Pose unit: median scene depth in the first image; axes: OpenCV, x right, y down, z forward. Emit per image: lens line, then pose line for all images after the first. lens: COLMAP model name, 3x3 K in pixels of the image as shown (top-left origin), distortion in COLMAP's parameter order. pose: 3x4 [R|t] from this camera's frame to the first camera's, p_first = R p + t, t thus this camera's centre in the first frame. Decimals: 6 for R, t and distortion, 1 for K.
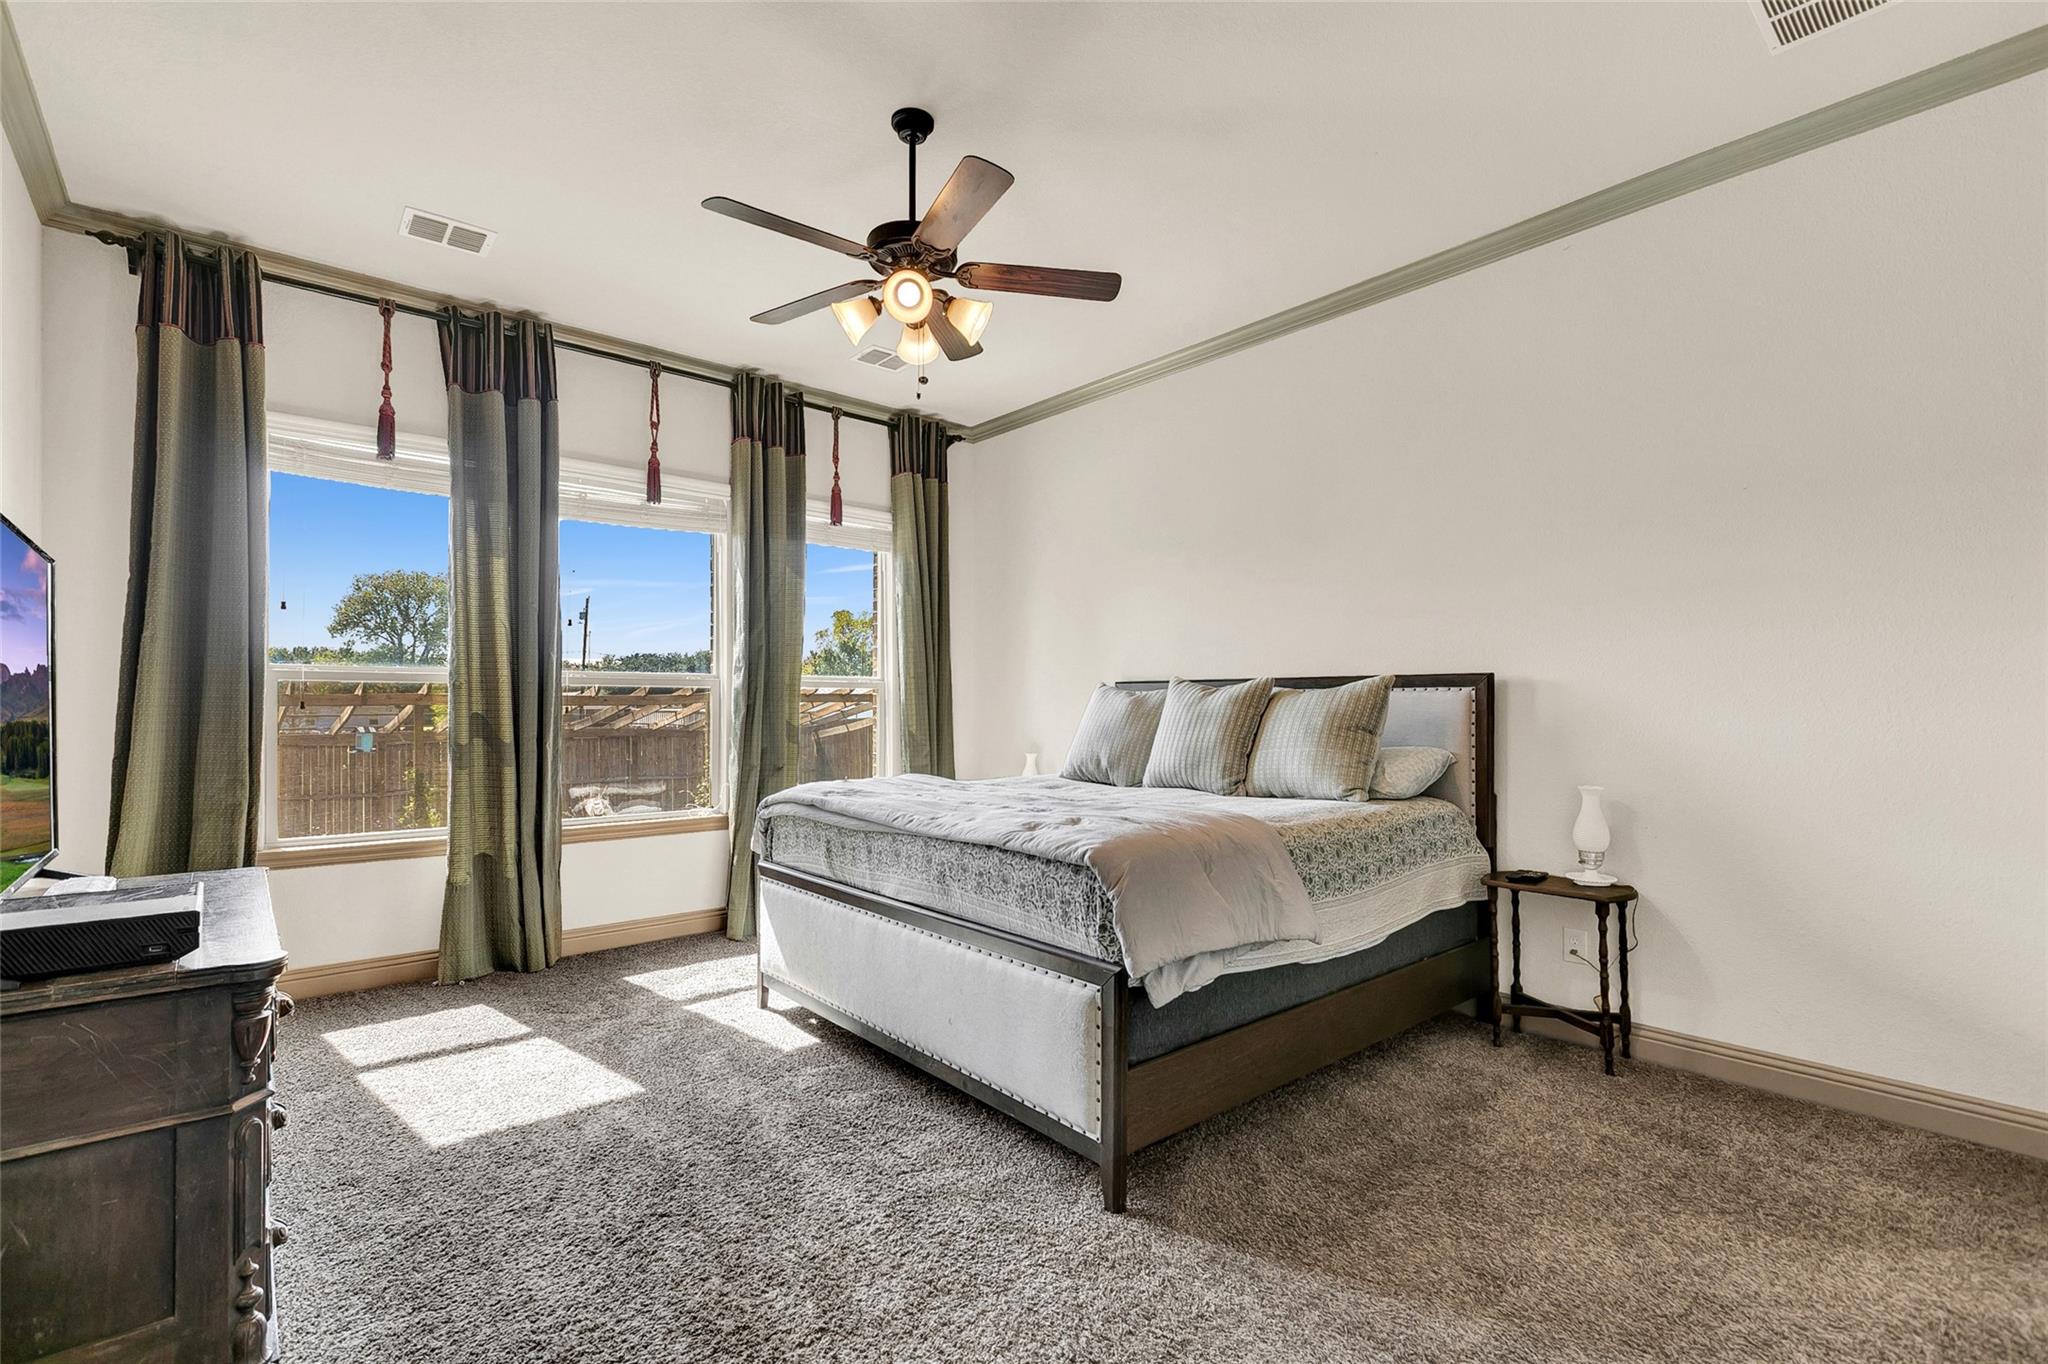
lens RADIAL K [[917.3, 0, 1018.7], [0, 917.3, 693.8], [0, 0, 1]] dist [0.002299, -0.000086]
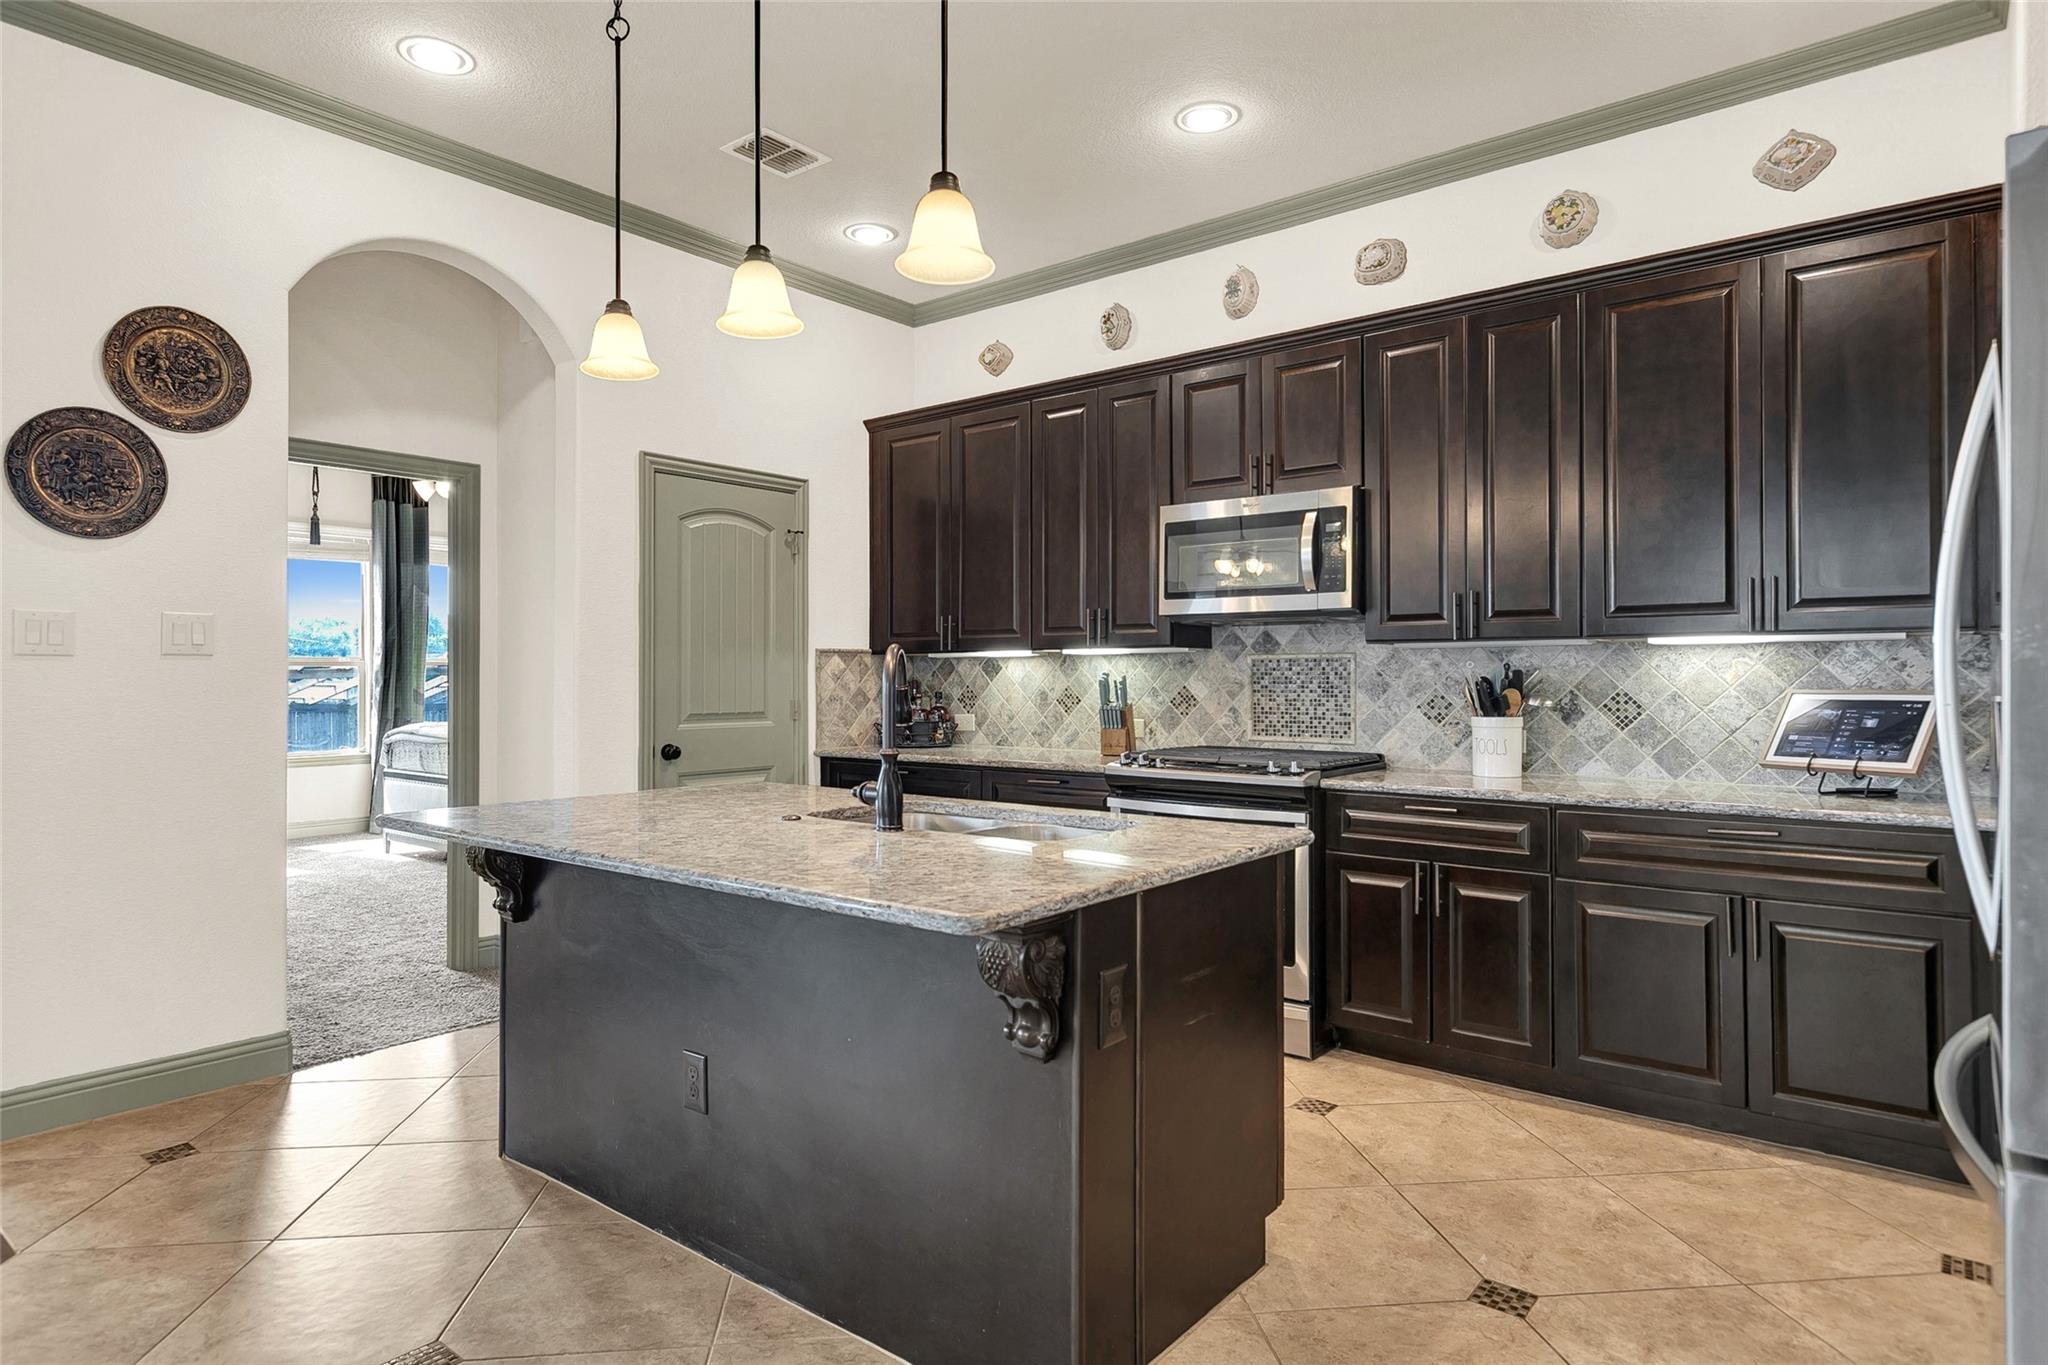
lens RADIAL K [[1137.5, 0, 1019.7], [0, 1137.5, 674.3], [0, 0, 1]] dist [0.006457, 0.000678]
pose [[0.983292, 0.002077, 0.182025, 0.399884], [-0.003896, 0.999946, 0.009634, -0.016088], [-0.181995, -0.010182, 0.983247, -1.055008]]
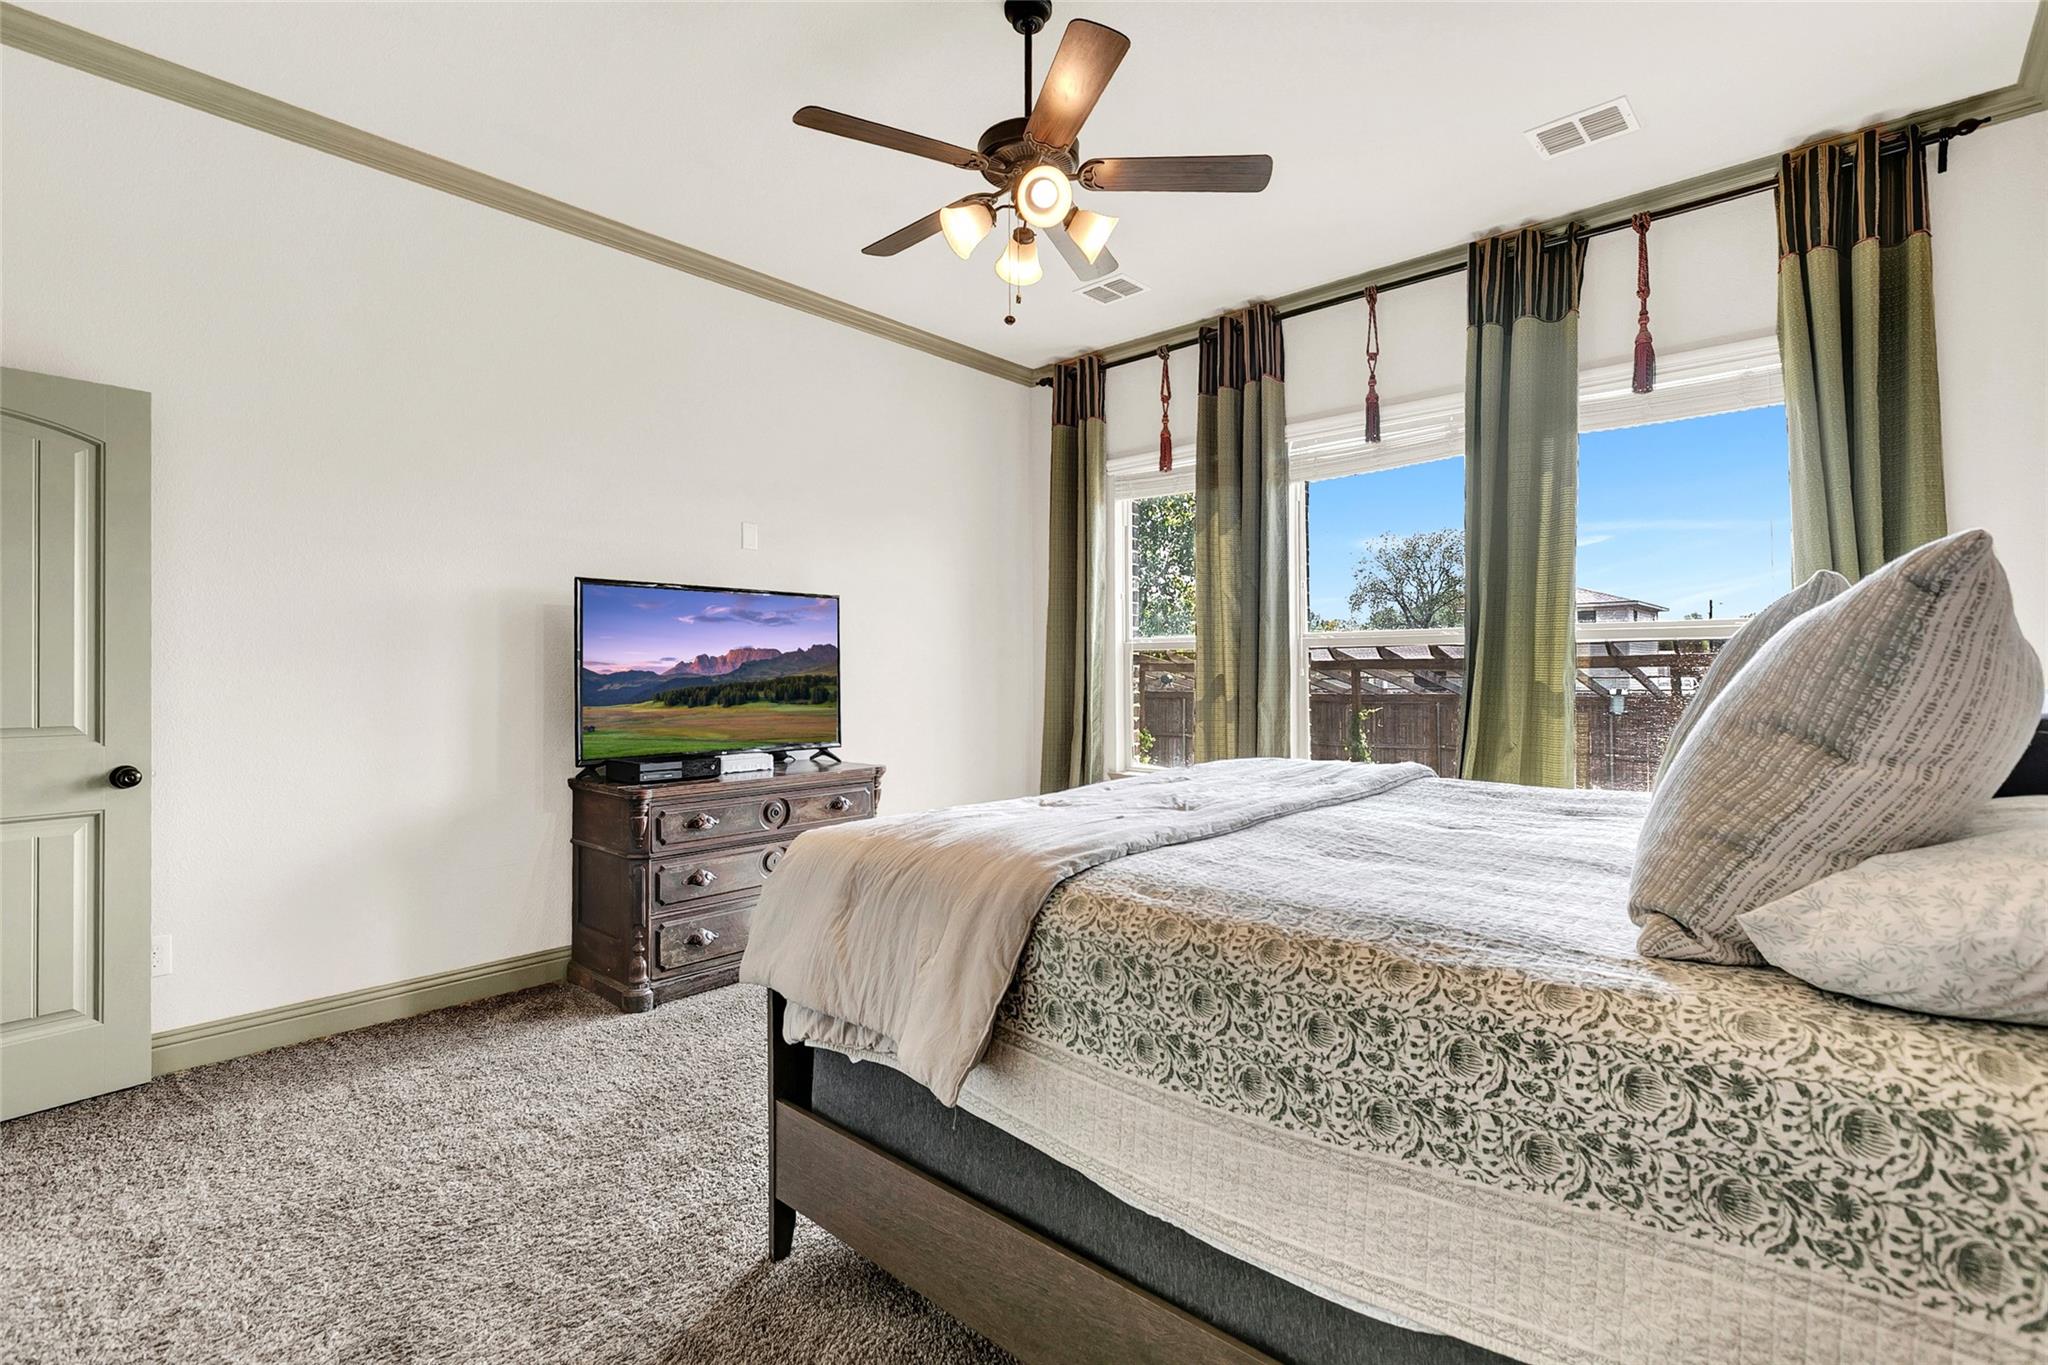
lens RADIAL K [[917.3, 0, 1017.9], [0, 917.3, 673.3], [0, 0, 1]] dist [0.002299, -0.000086]
pose [[0.129679, 0.005985, -0.991538, 0.447794], [0.014740, 0.999860, 0.007963, 0.006041], [0.991446, -0.015648, 0.129573, 0.527581]]
